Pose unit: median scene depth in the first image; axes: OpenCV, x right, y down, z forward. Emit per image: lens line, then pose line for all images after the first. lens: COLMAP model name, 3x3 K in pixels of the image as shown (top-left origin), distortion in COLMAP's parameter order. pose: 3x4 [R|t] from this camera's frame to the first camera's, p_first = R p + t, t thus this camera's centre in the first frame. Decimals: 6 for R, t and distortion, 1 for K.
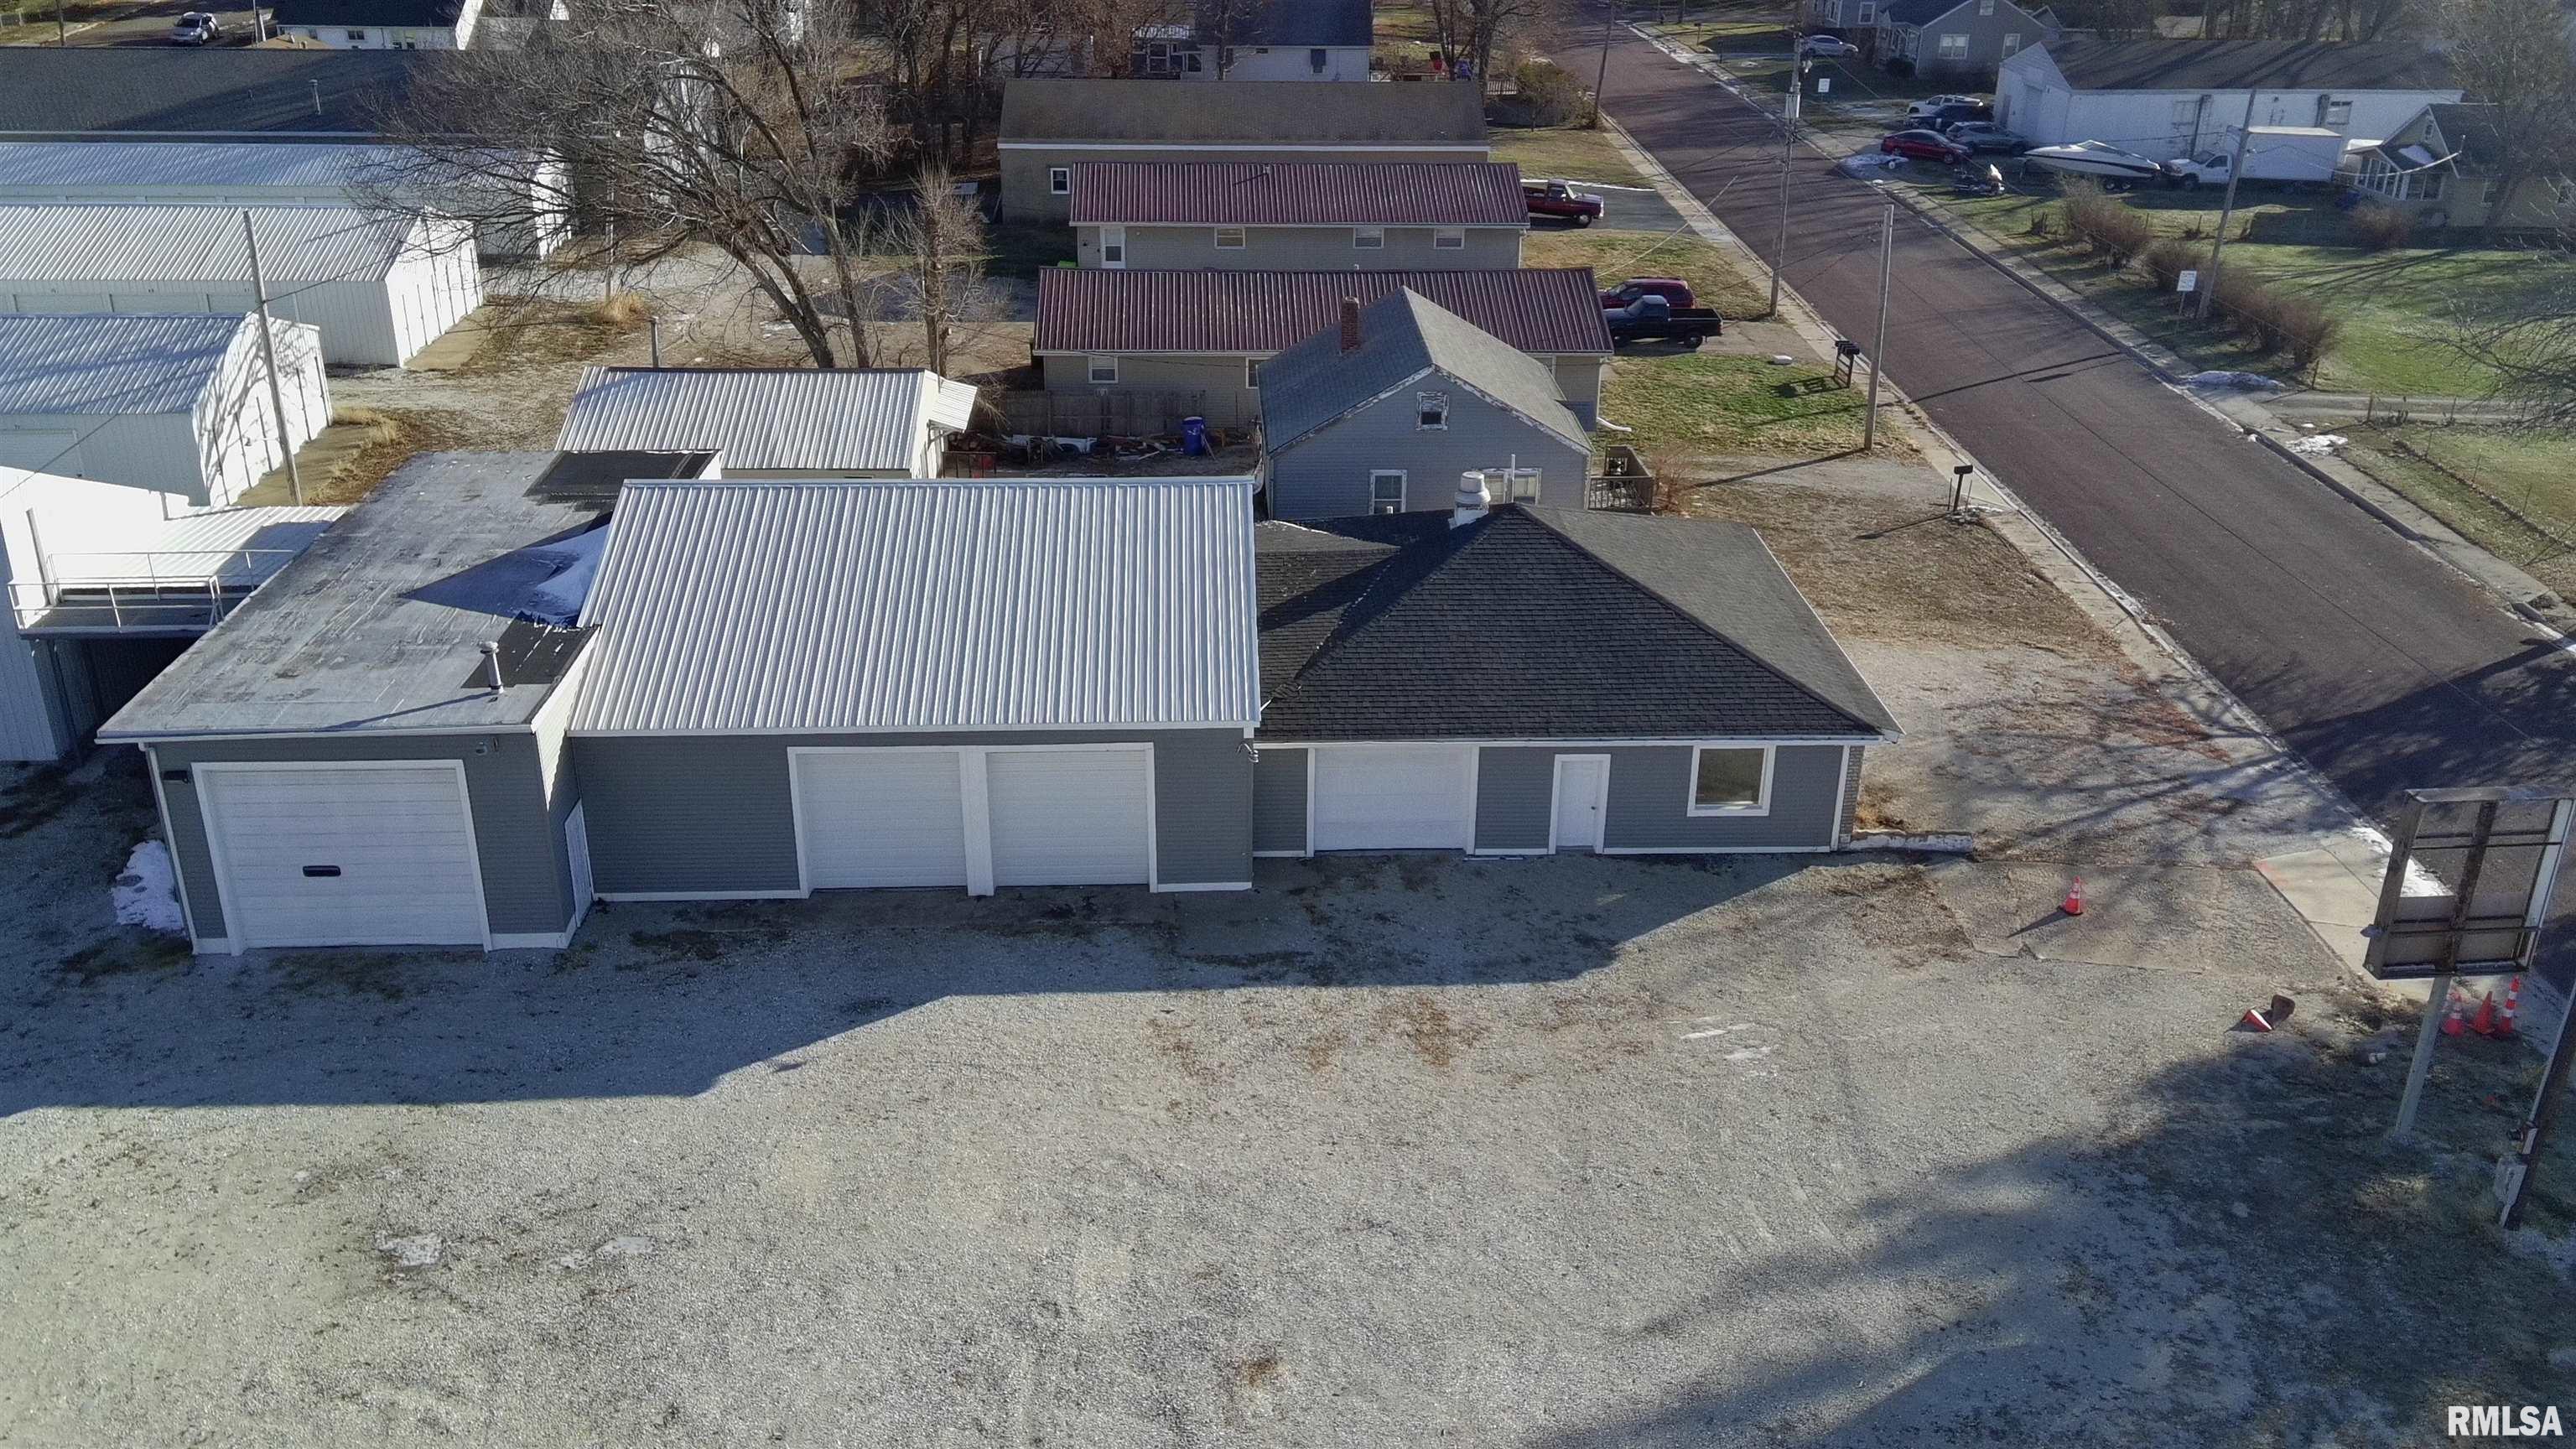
lens RADIAL K [[2115.9, 0, 1297.1], [0, 2115.9, 709.8], [0, 0, 1]] dist [0.141472, -0.221428]
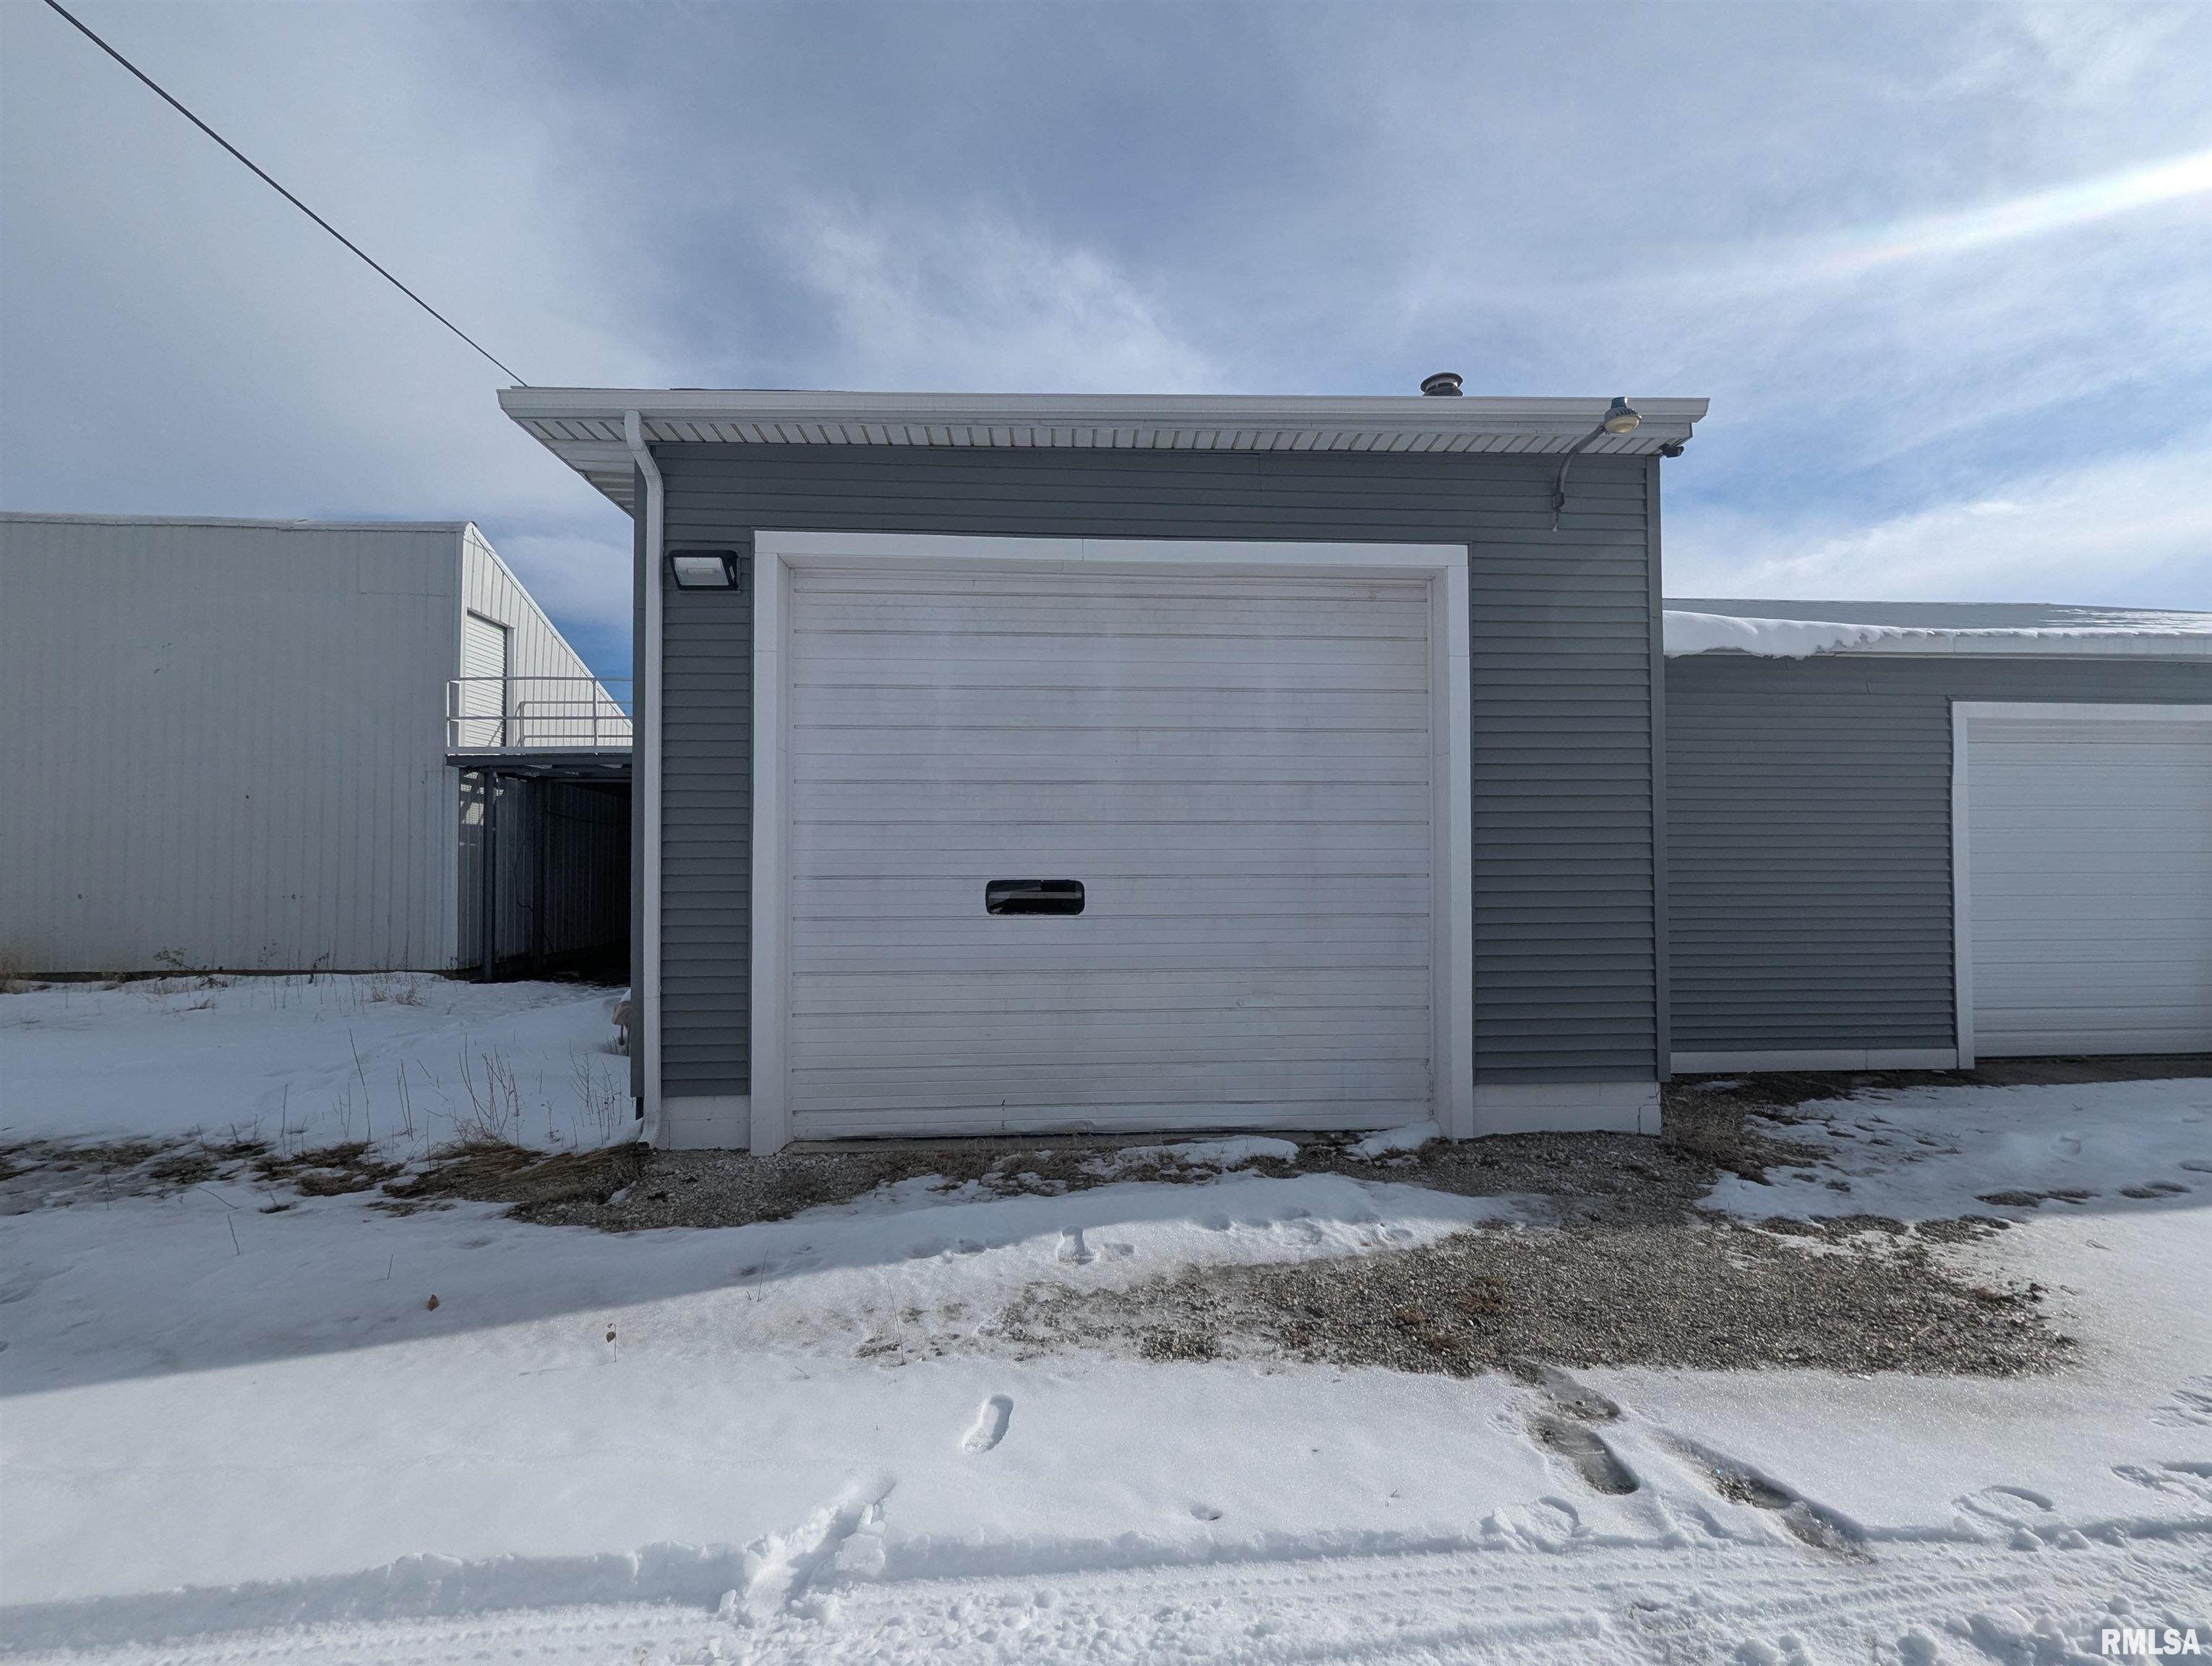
lens RADIAL K [[889.4, 0, 1105.4], [0, 889.4, 833.2], [0, 0, 1]] dist [-0.000030, -0.000004]
pose [[0.999744, -0.016637, 0.015341, -0.384352], [0.021524, 0.908422, -0.417499, 0.111097], [-0.006990, 0.417722, 0.908548, 0.746536]]
